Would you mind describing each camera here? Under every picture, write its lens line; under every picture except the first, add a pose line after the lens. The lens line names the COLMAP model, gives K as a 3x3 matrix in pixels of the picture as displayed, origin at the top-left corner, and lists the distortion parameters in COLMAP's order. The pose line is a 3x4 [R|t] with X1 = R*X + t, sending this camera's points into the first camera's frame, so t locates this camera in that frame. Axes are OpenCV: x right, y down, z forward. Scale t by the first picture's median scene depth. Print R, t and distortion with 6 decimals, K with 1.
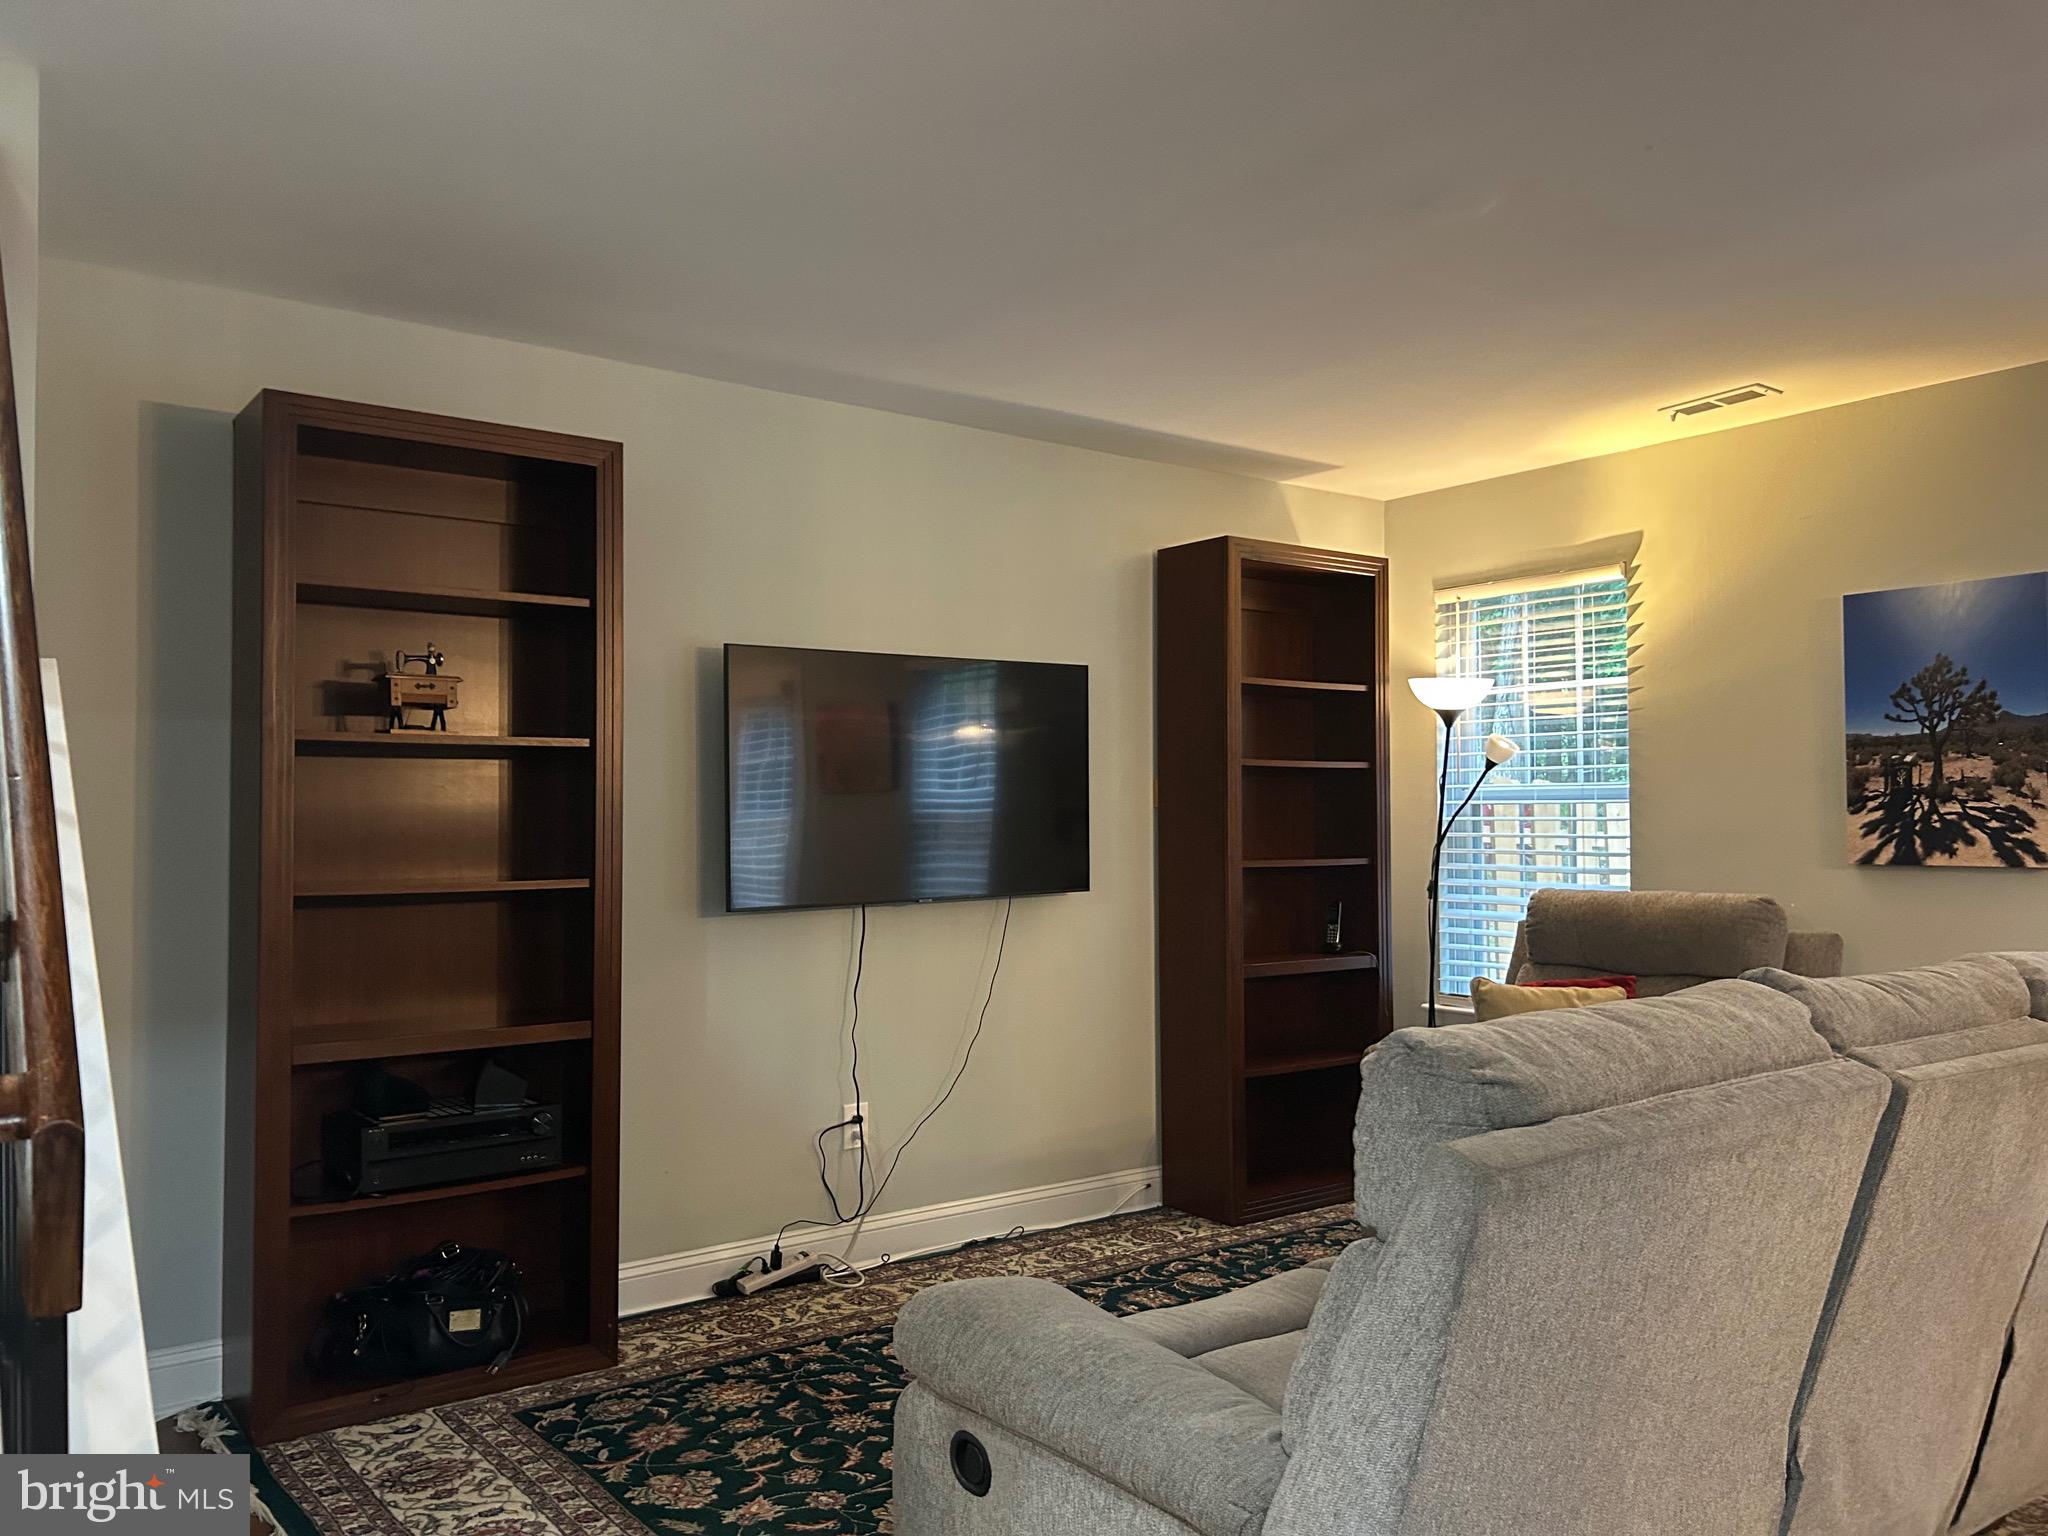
lens RADIAL K [[1547.9, 0, 1031.5], [0, 1547.9, 776.2], [0, 0, 1]] dist [0.054168, -0.064512]
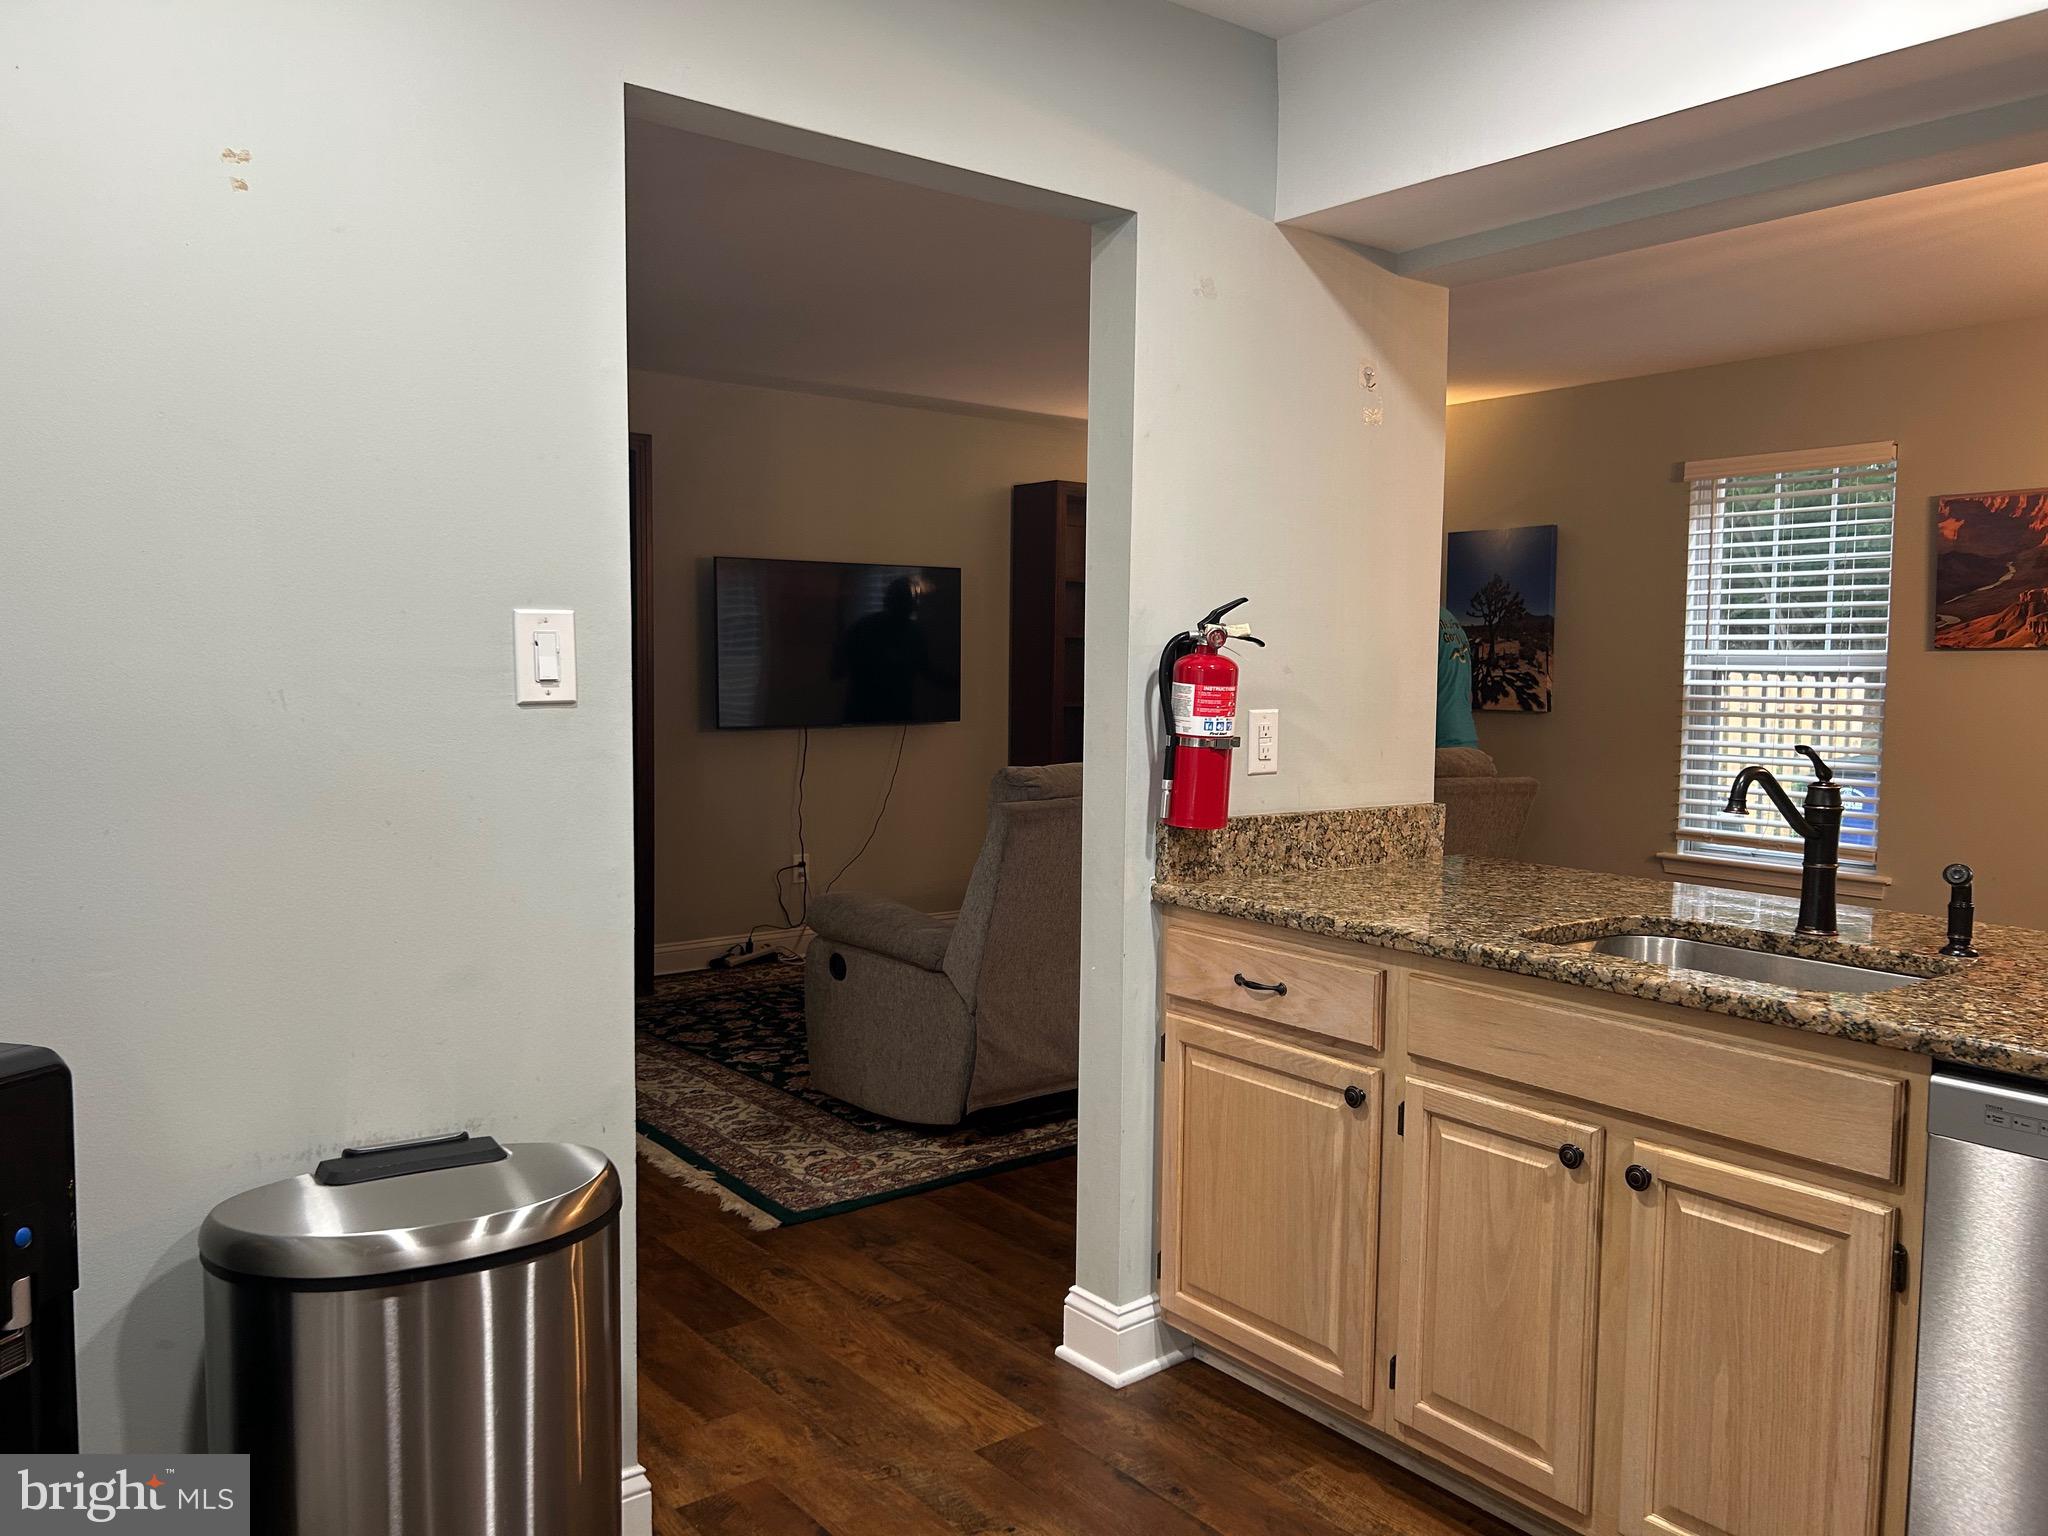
lens RADIAL K [[1617.9, 0, 1077.7], [0, 1617.9, 766.7], [0, 0, 1]] dist [0.087395, -0.006135]
pose [[0.999208, 0.013312, 0.037501, 0.103995], [-0.016771, 0.995479, 0.093489, -0.031869], [-0.036087, -0.094043, 0.994914, -0.629940]]
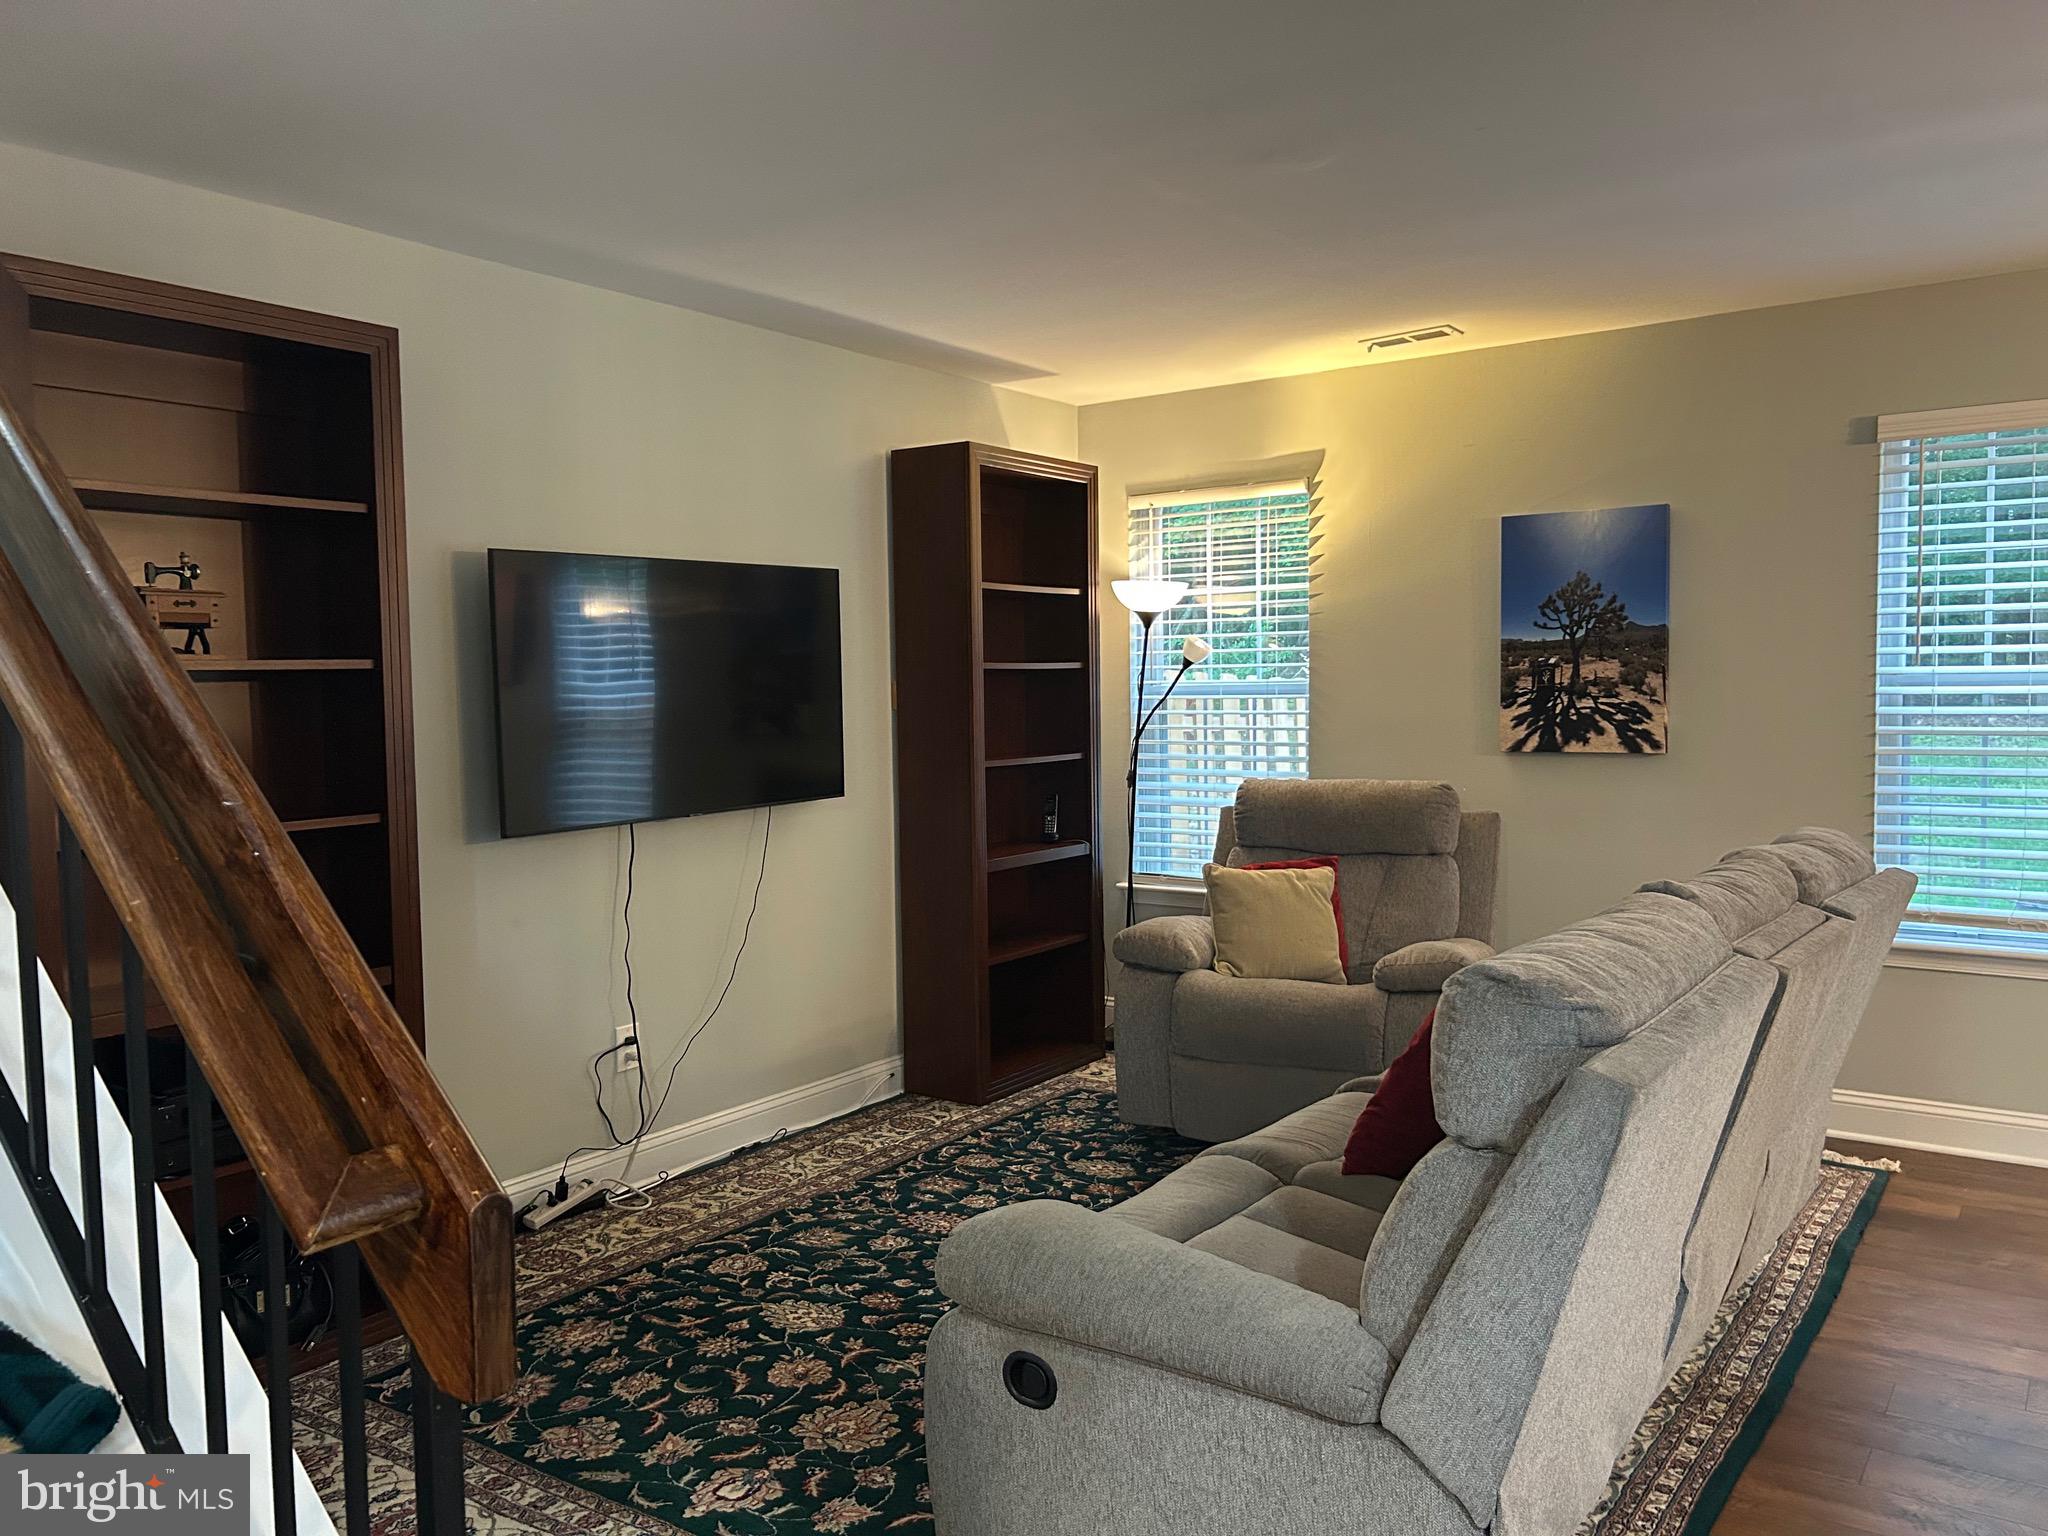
lens RADIAL K [[1535.0, 0, 1029.9], [0, 1535.0, 778.5], [0, 0, 1]] dist [0.058184, -0.079684]
pose [[0.951078, -0.031744, 0.307316, -0.171750], [0.004057, 0.995905, 0.090314, -0.030152], [-0.308925, -0.084649, 0.947312, 0.020239]]
